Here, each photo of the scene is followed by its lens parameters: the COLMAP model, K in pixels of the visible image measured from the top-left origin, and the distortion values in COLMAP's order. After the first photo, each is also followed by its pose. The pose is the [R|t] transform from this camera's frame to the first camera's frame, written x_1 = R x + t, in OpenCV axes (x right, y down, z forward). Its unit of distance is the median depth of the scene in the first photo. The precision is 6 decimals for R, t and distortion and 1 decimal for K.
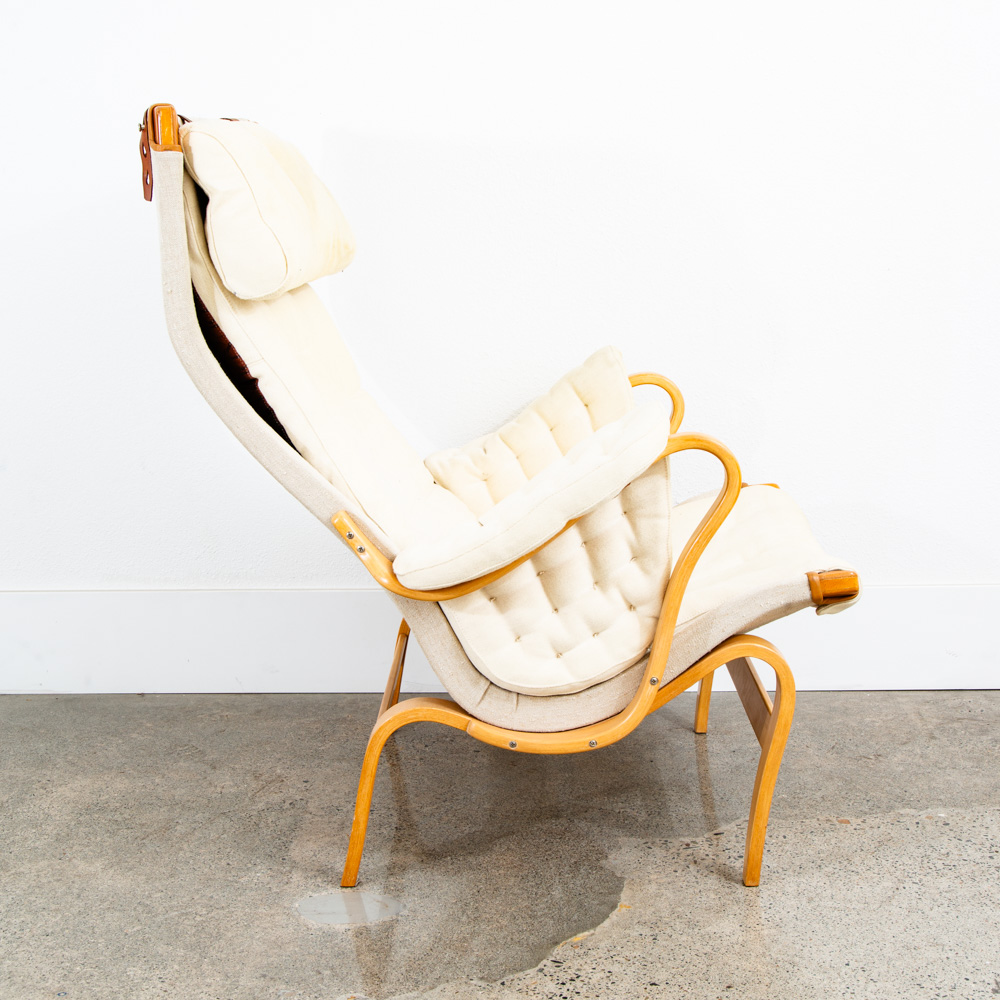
lens RADIAL K [[1691.0, 0, 470.4], [0, 1691.0, 475.6], [0, 0, 1]] dist [-0.003939, 0.113842]
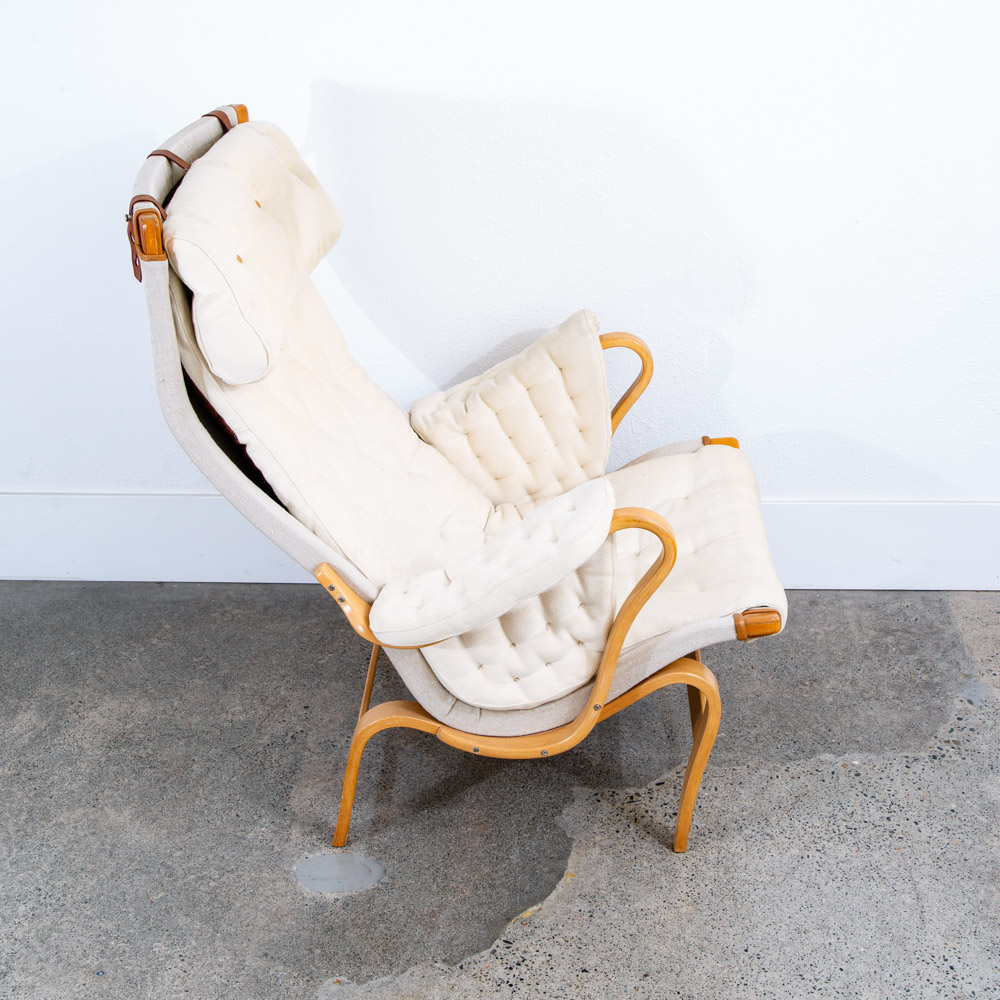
lens RADIAL K [[1726.1, 0, 502.4], [0, 1726.1, 500.1], [0, 0, 1]] dist [0.012219, 0.075804]
pose [[0.999958, 0.008031, -0.004392, 0.047022], [-0.006471, 0.959594, 0.281315, -0.340740], [0.006474, -0.281275, 0.959605, -0.091469]]
